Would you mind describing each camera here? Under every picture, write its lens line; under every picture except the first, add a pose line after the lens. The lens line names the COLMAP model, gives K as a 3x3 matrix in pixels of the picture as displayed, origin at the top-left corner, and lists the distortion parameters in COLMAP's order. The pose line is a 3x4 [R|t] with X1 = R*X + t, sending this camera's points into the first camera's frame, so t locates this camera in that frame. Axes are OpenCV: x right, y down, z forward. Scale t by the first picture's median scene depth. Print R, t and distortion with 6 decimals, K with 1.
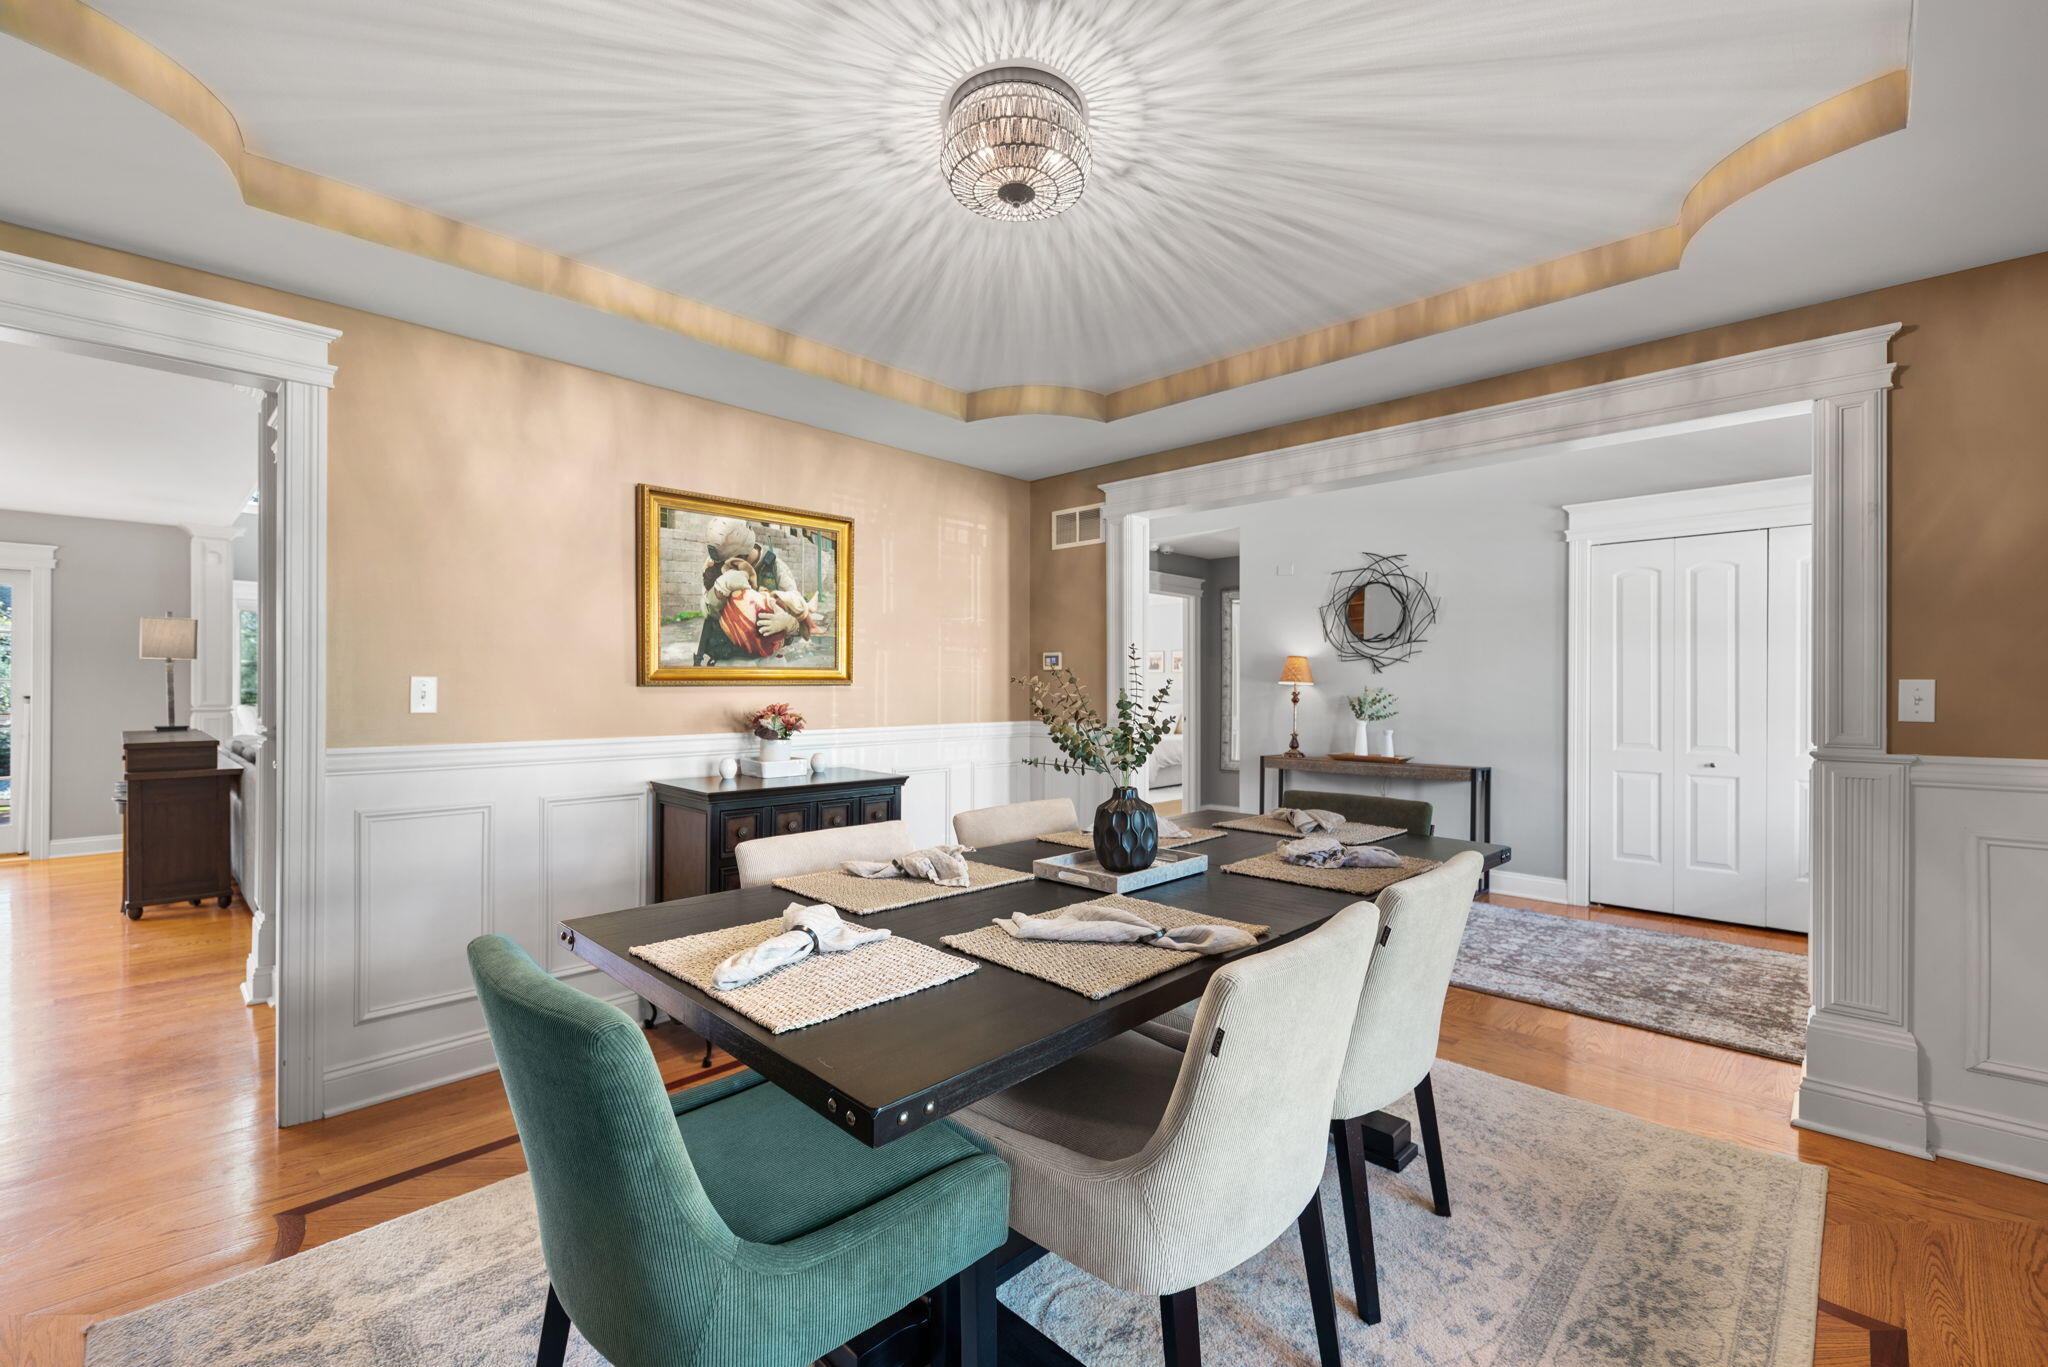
lens RADIAL K [[866.1, 0, 1020.8], [0, 866.1, 685.6], [0, 0, 1]] dist [-0.002803, 0.000008]
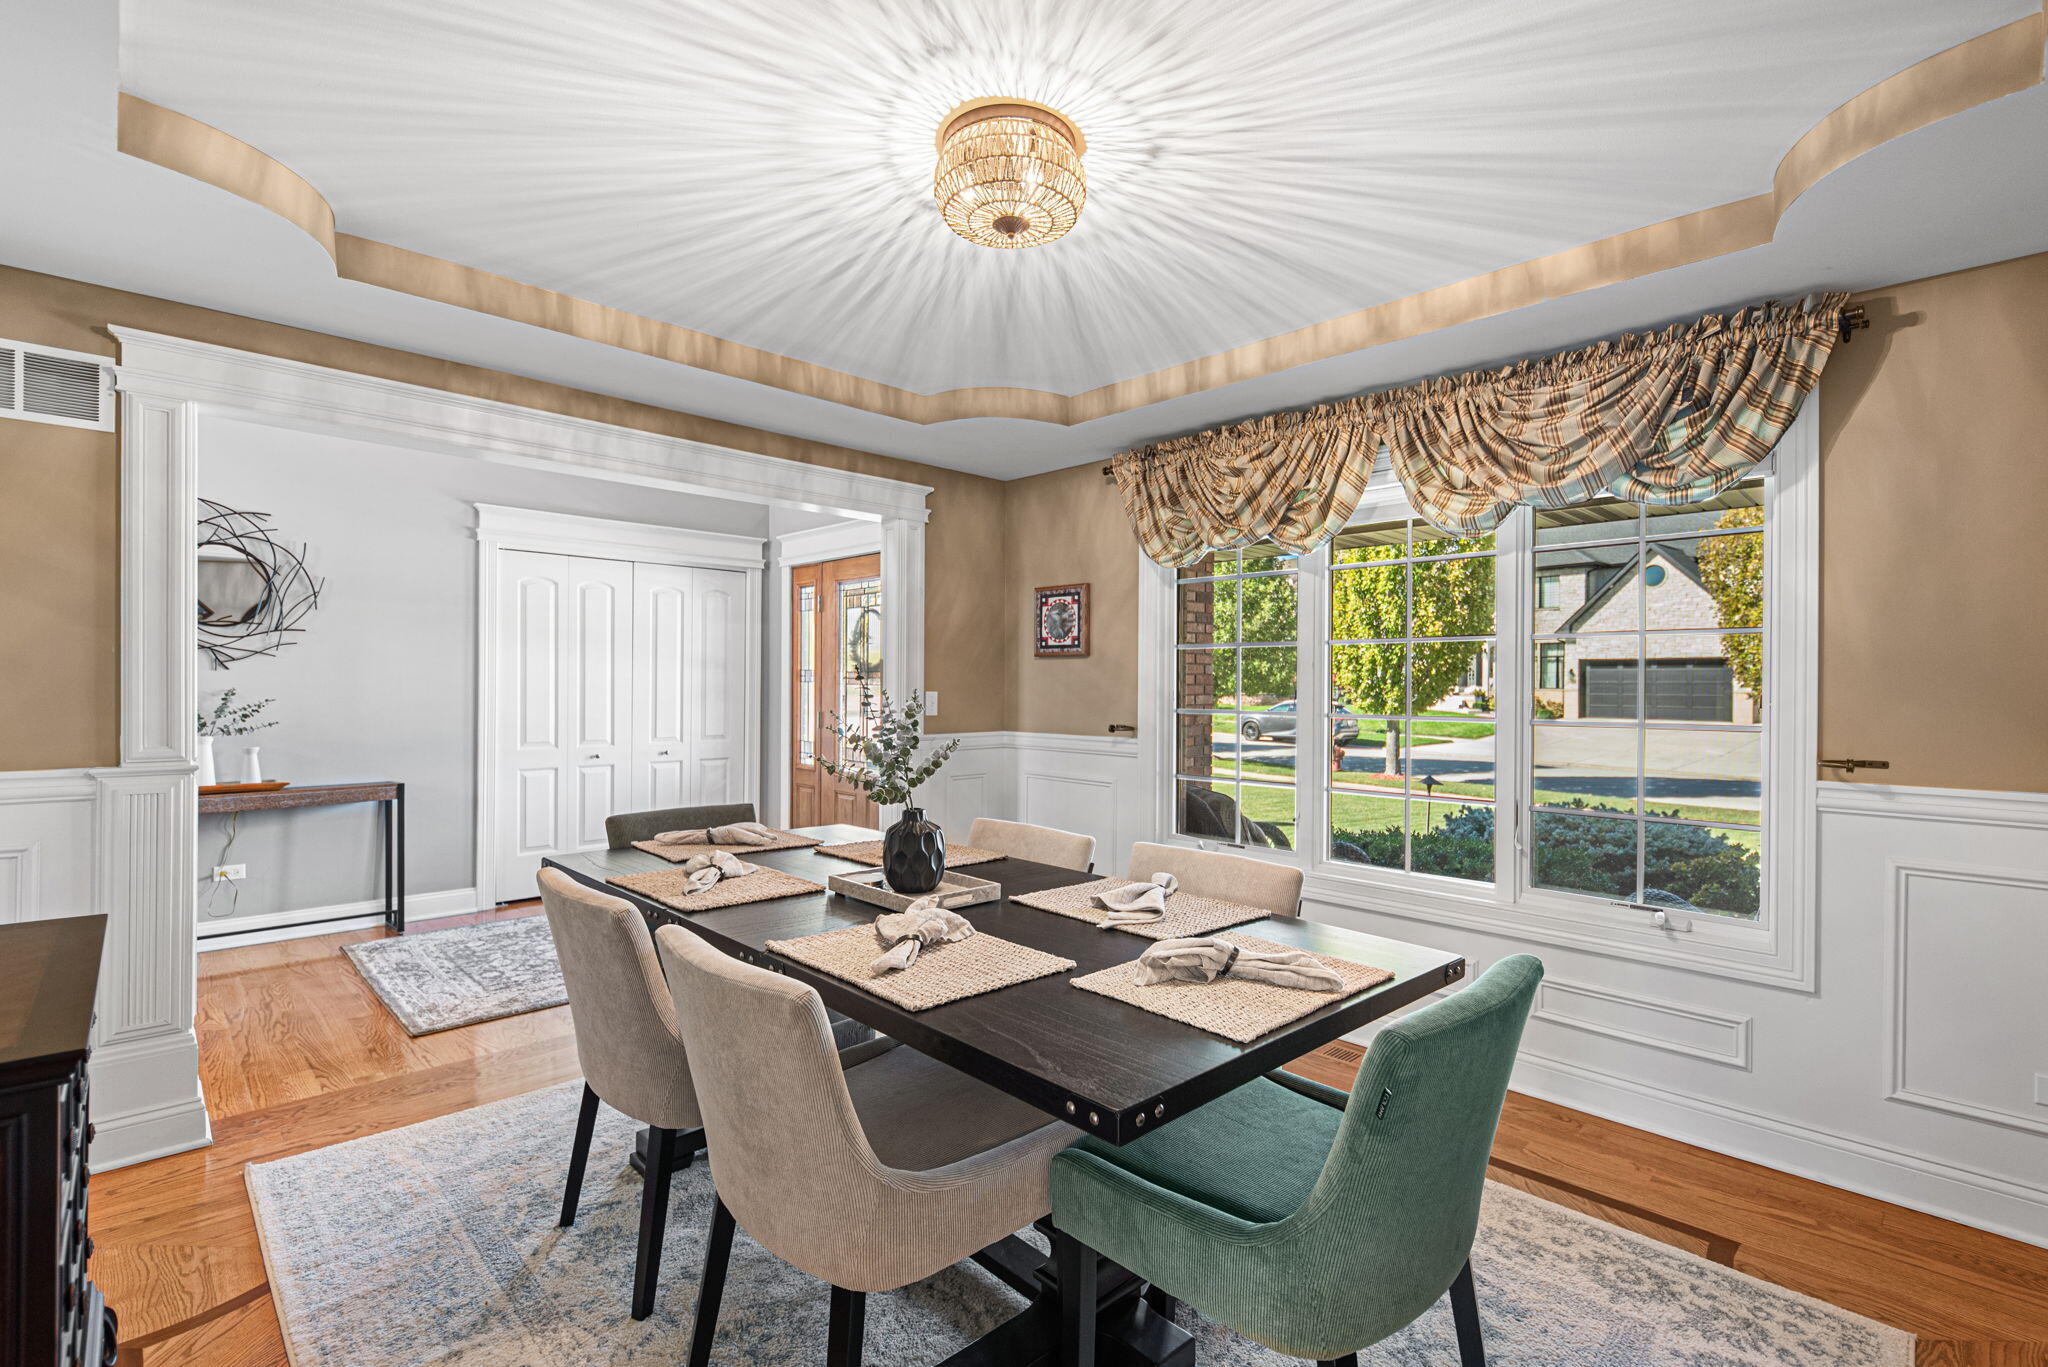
lens RADIAL K [[944.7, 0, 1028.3], [0, 944.7, 686.0], [0, 0, 1]] dist [0.005945, -0.003193]
pose [[0.033251, -0.001498, 0.999446, -0.412761], [-0.009753, 0.999951, 0.001824, -0.010336], [-0.999399, -0.009808, 0.033234, 0.344569]]
